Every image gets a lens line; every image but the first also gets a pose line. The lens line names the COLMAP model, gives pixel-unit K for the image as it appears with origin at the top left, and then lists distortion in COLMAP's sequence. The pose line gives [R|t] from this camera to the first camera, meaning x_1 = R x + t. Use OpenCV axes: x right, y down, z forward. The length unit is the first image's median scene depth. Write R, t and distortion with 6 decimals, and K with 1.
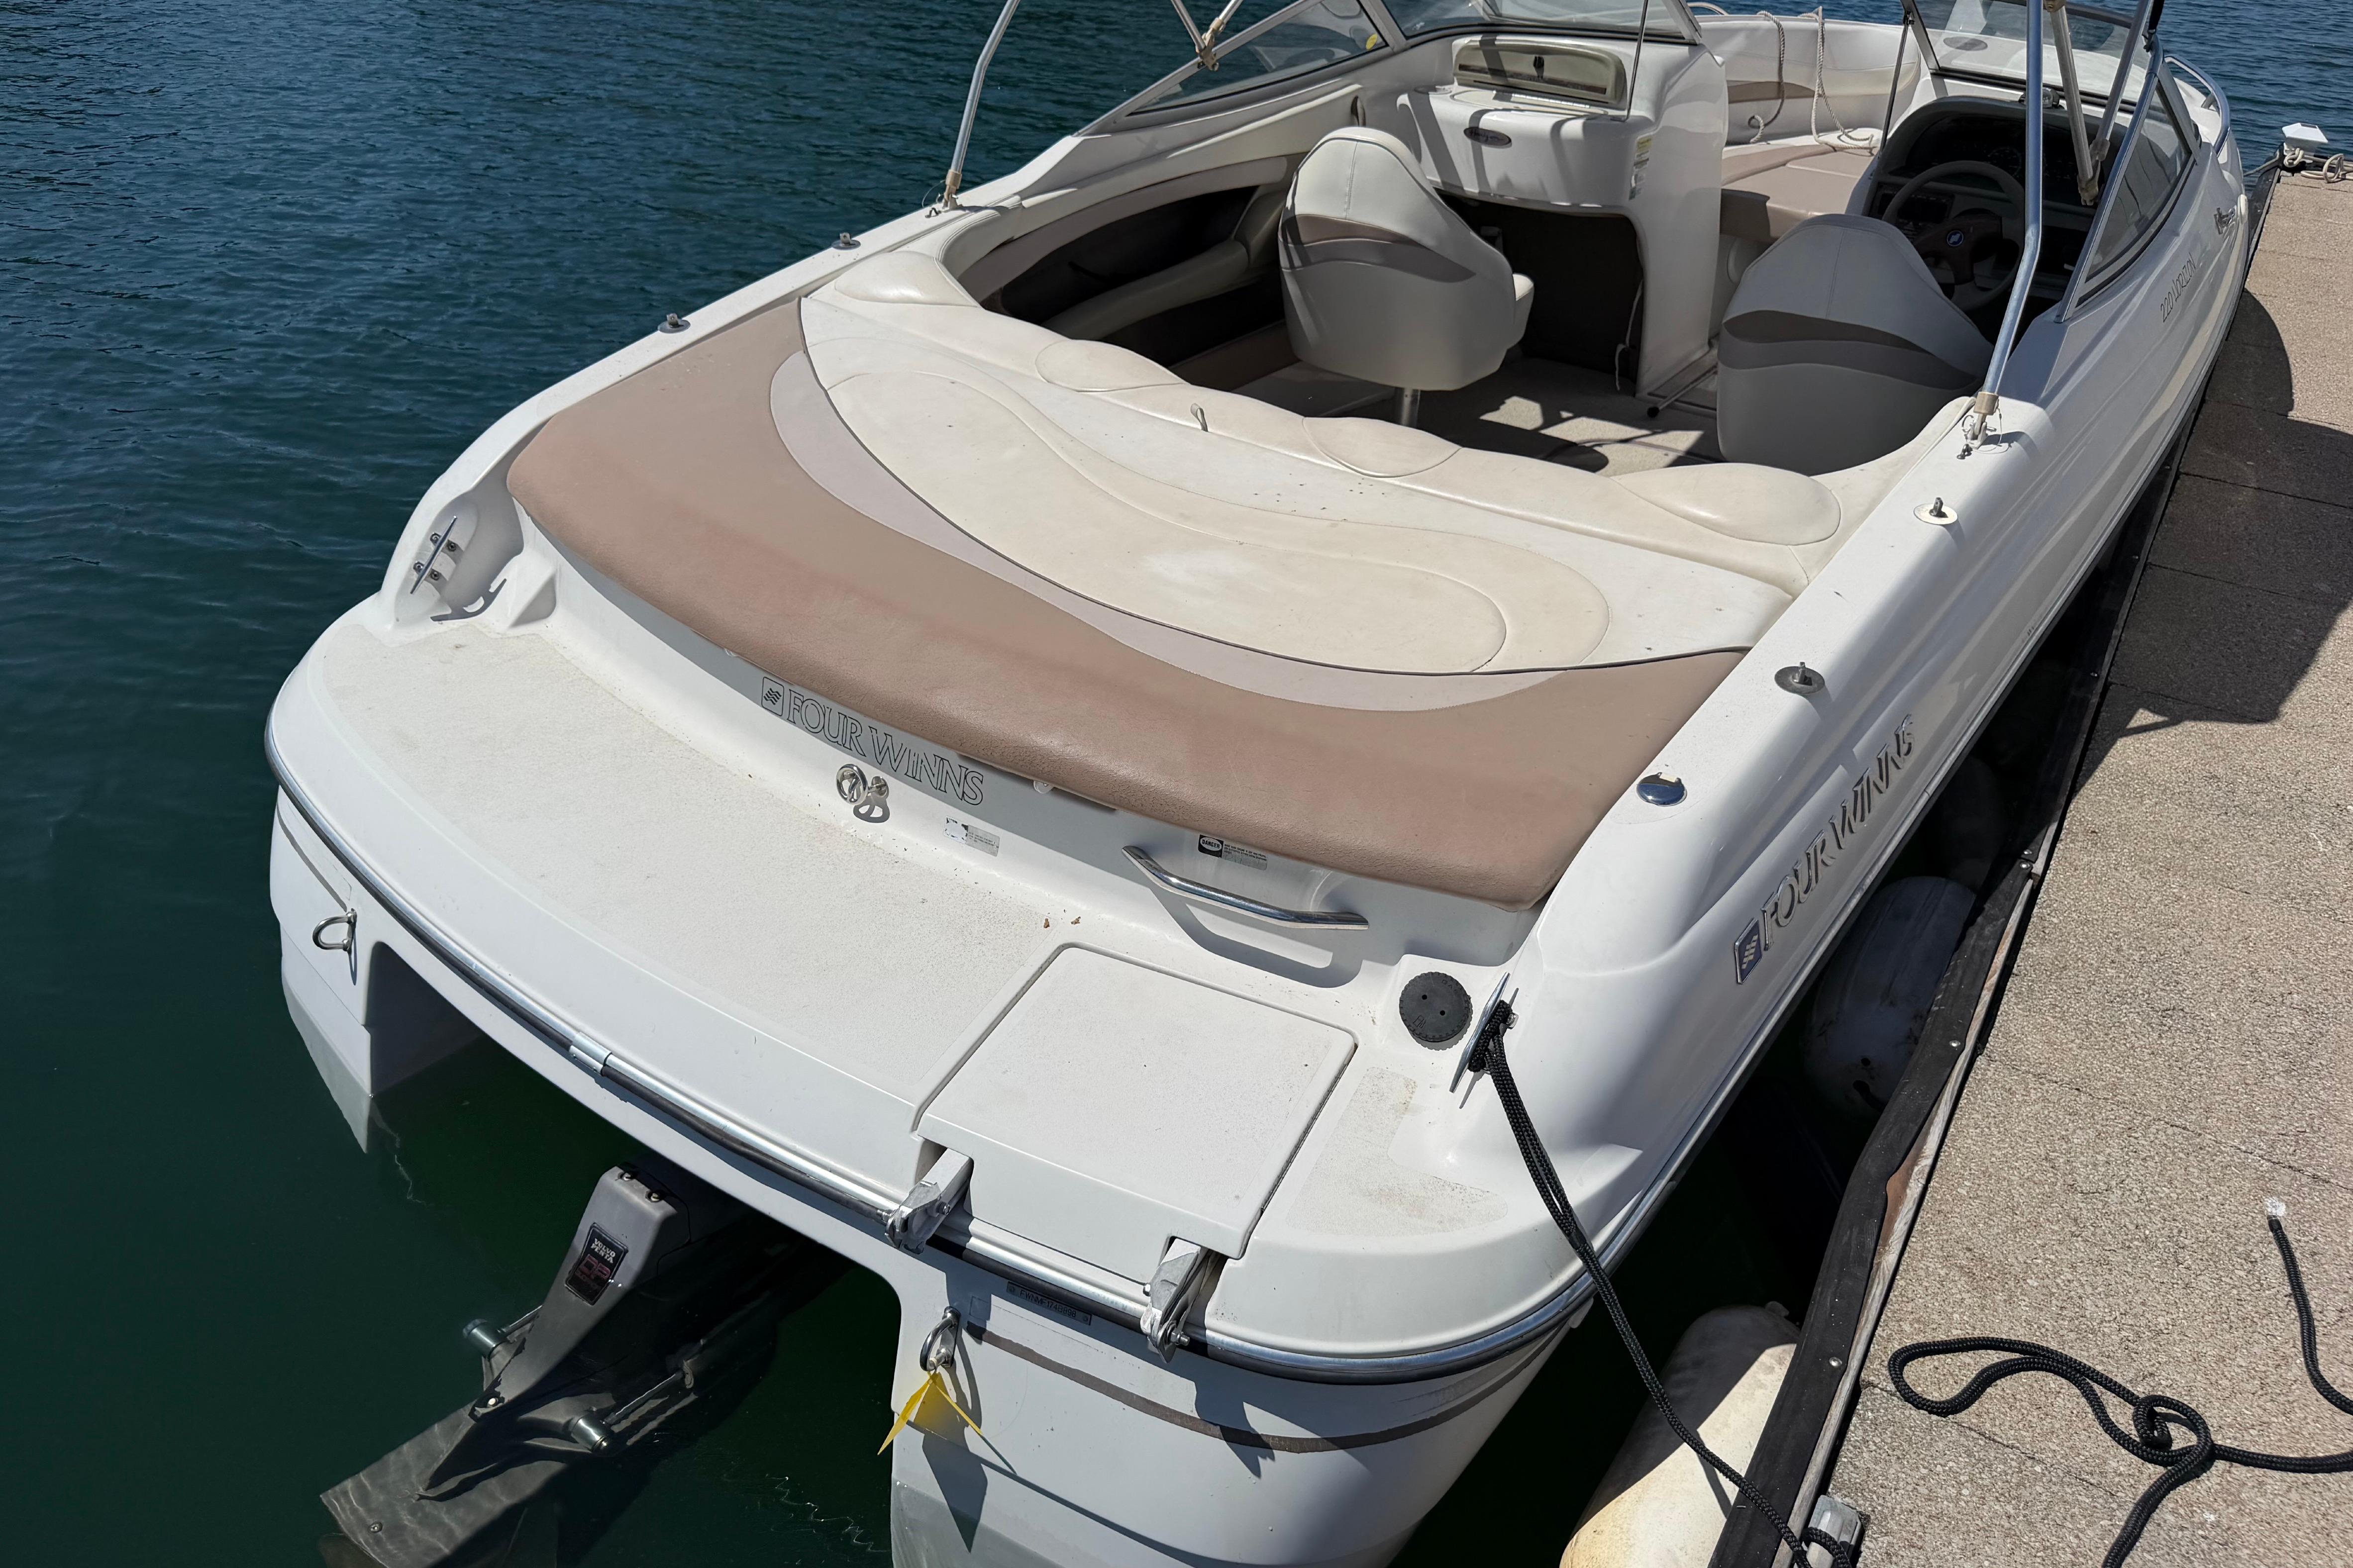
lens RADIAL K [[1671.6, 0, 1176.5], [0, 1671.6, 784.0], [0, 0, 1]] dist [0.026827, -0.044013]
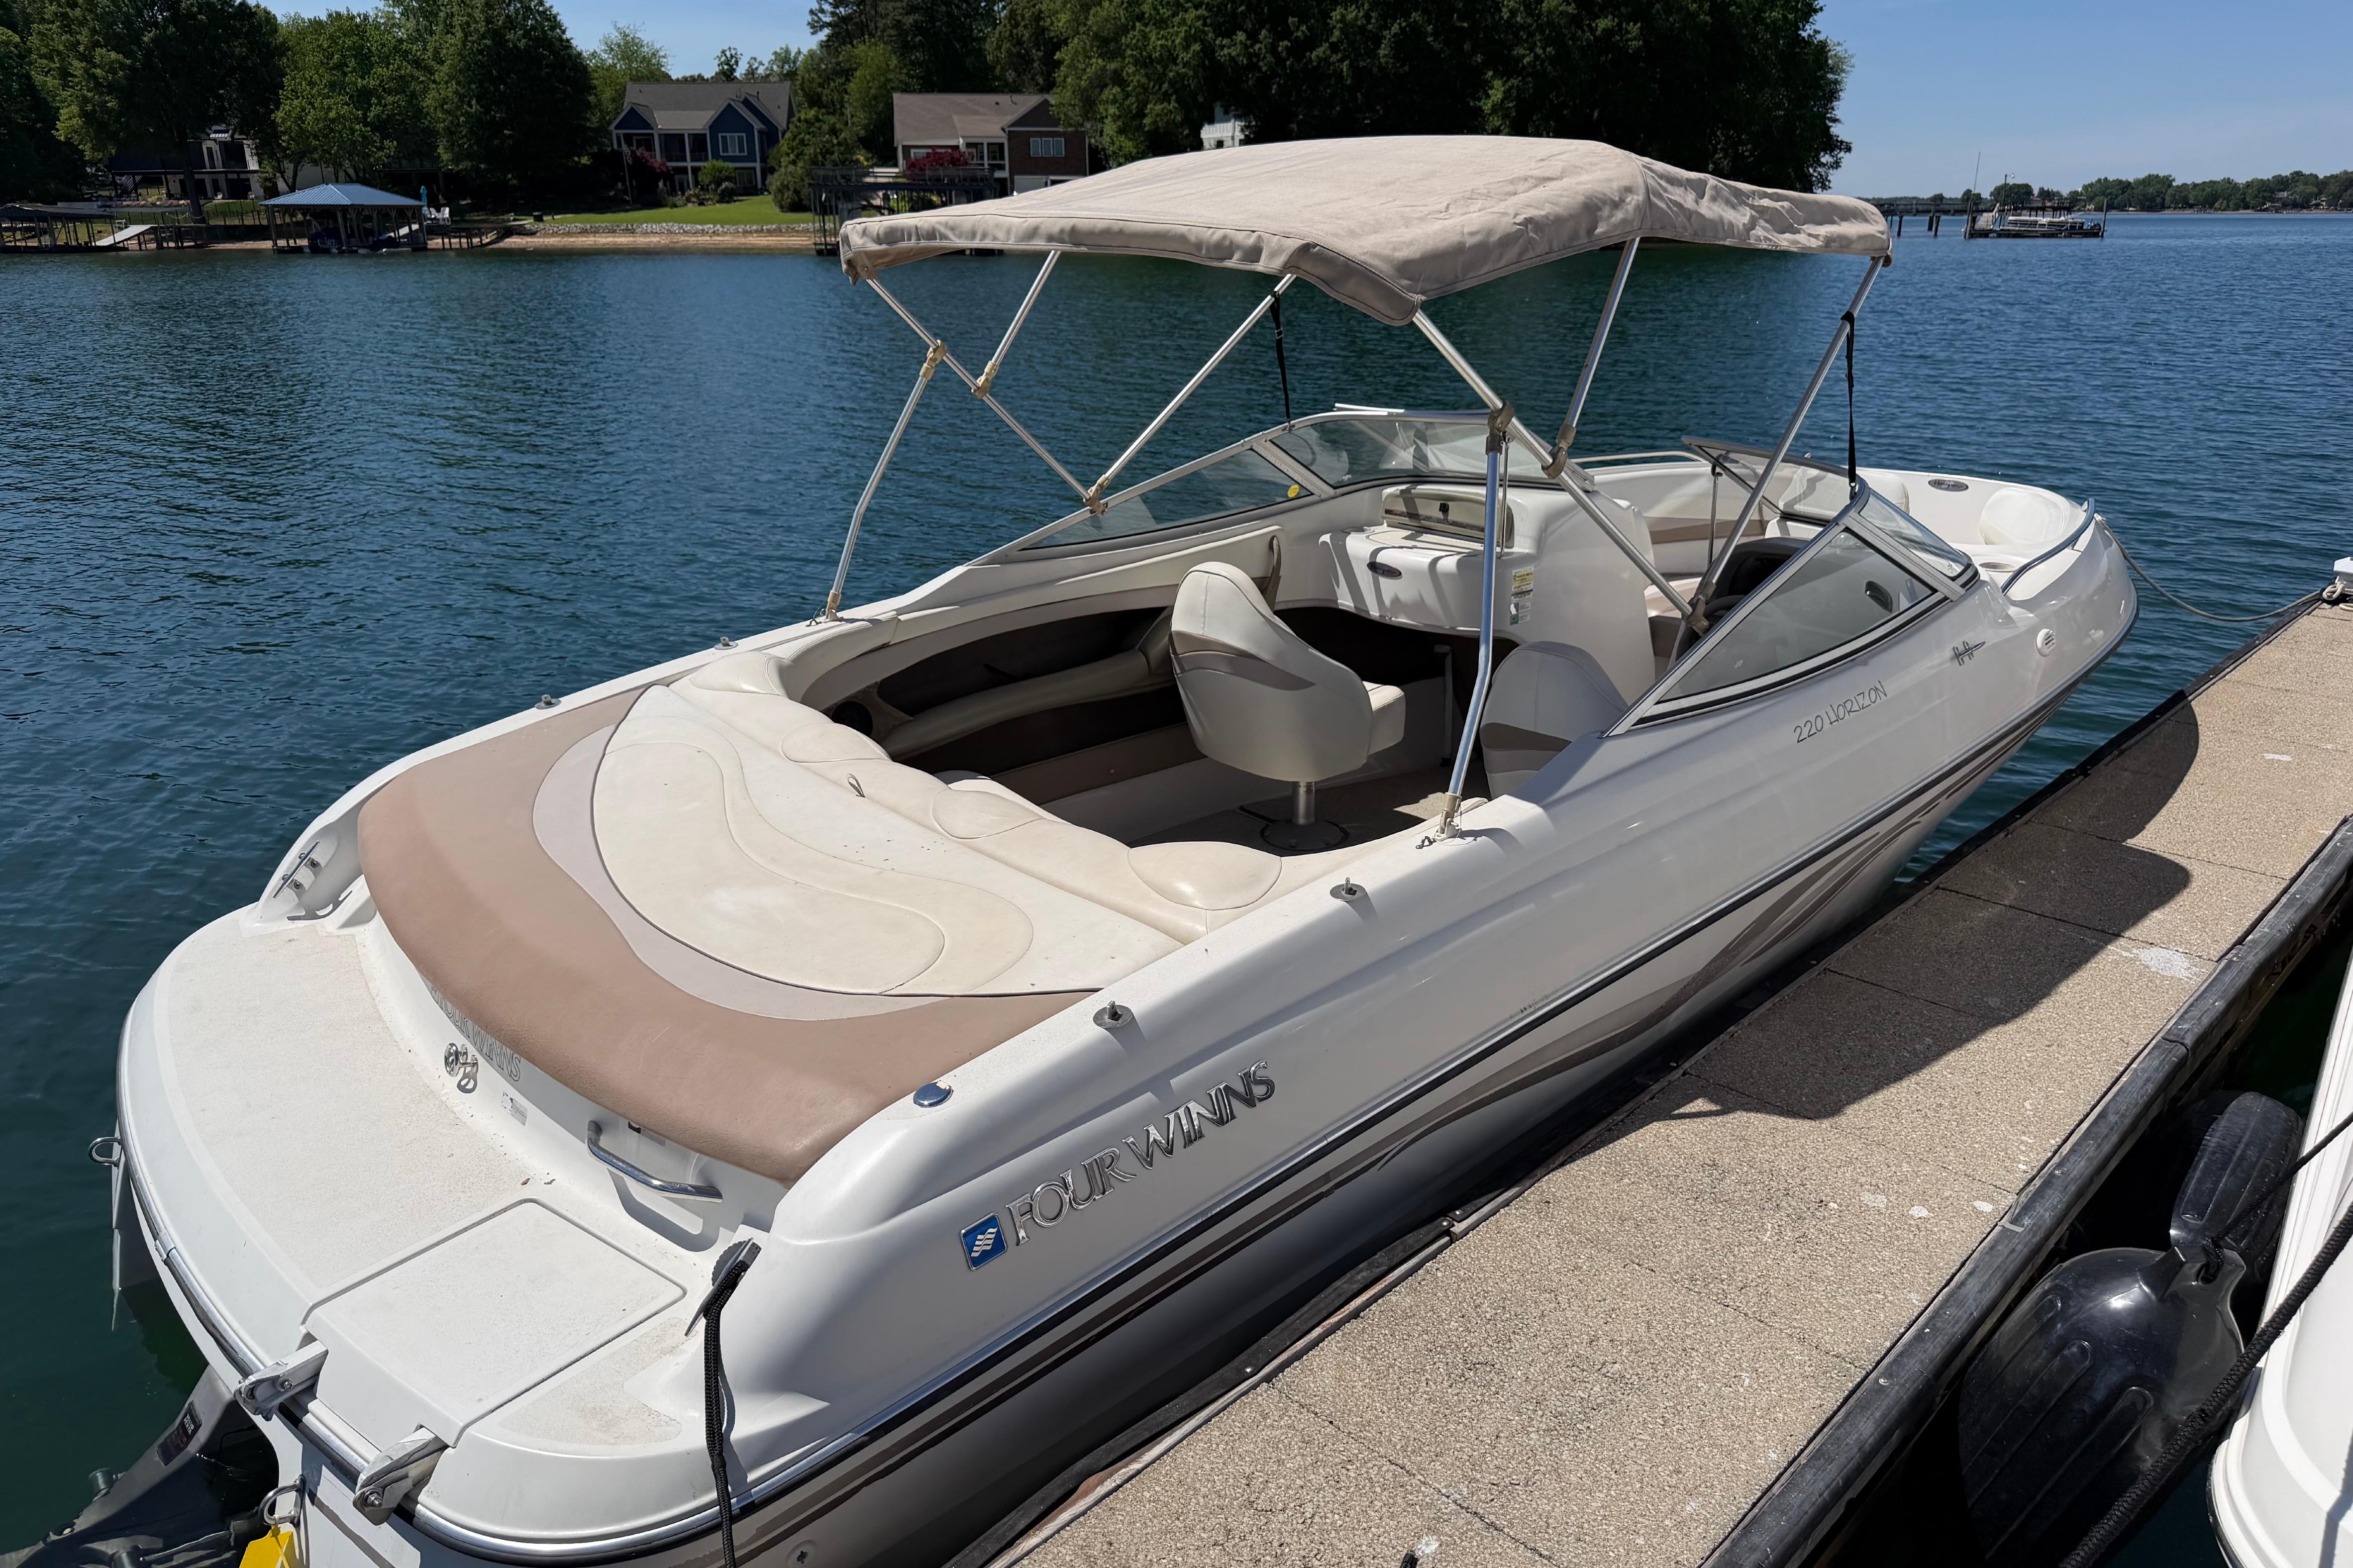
lens RADIAL K [[1663.2, 0, 1200.5], [0, 1663.2, 795.3], [0, 0, 1]] dist [0.029274, -0.042760]
pose [[0.975466, 0.041089, -0.216280, 0.488741], [-0.088259, 0.973011, -0.213212, 0.020179], [0.201683, 0.227070, 0.952766, -0.095342]]
